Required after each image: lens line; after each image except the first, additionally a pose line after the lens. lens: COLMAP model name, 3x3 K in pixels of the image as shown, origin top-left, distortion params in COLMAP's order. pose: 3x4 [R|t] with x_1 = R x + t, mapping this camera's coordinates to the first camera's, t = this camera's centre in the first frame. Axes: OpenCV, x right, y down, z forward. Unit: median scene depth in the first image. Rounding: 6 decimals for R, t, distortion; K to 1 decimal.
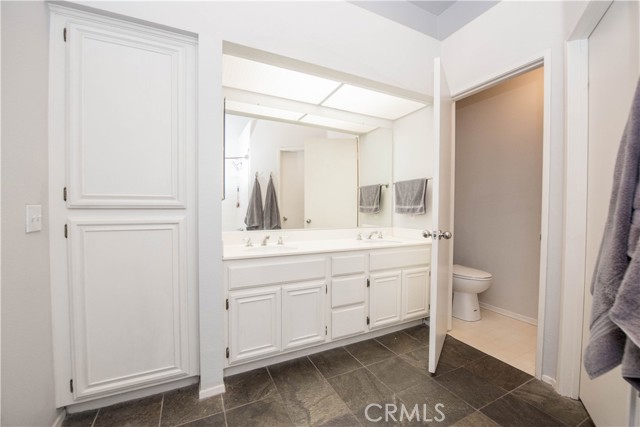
lens RADIAL K [[254.3, 0, 321.2], [0, 254.3, 214.2], [0, 0, 1]] dist [-0.019239, -0.005216]
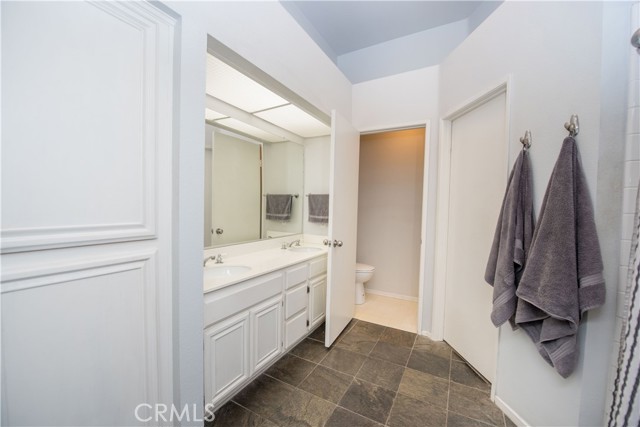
lens RADIAL K [[254.3, 0, 321.2], [0, 254.3, 214.2], [0, 0, 1]] dist [-0.019239, -0.005216]
pose [[0.819692, -0.003965, 0.572791, -0.400347], [-0.008543, 0.999780, 0.019147, -0.080736], [-0.572741, -0.020588, 0.819478, 0.063844]]
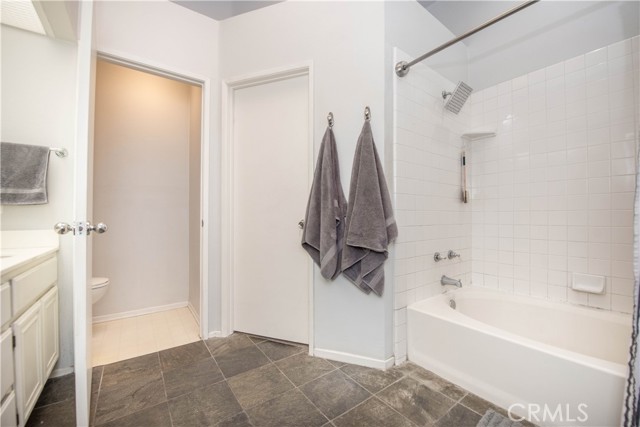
lens RADIAL K [[254.3, 0, 321.2], [0, 254.3, 214.2], [0, 0, 1]] dist [-0.019239, -0.005216]
pose [[-0.183999, 0.003521, 0.982920, -0.362251], [0.016922, 0.999857, -0.000414, 0.041782], [-0.982781, 0.016557, -0.184032, 0.510450]]
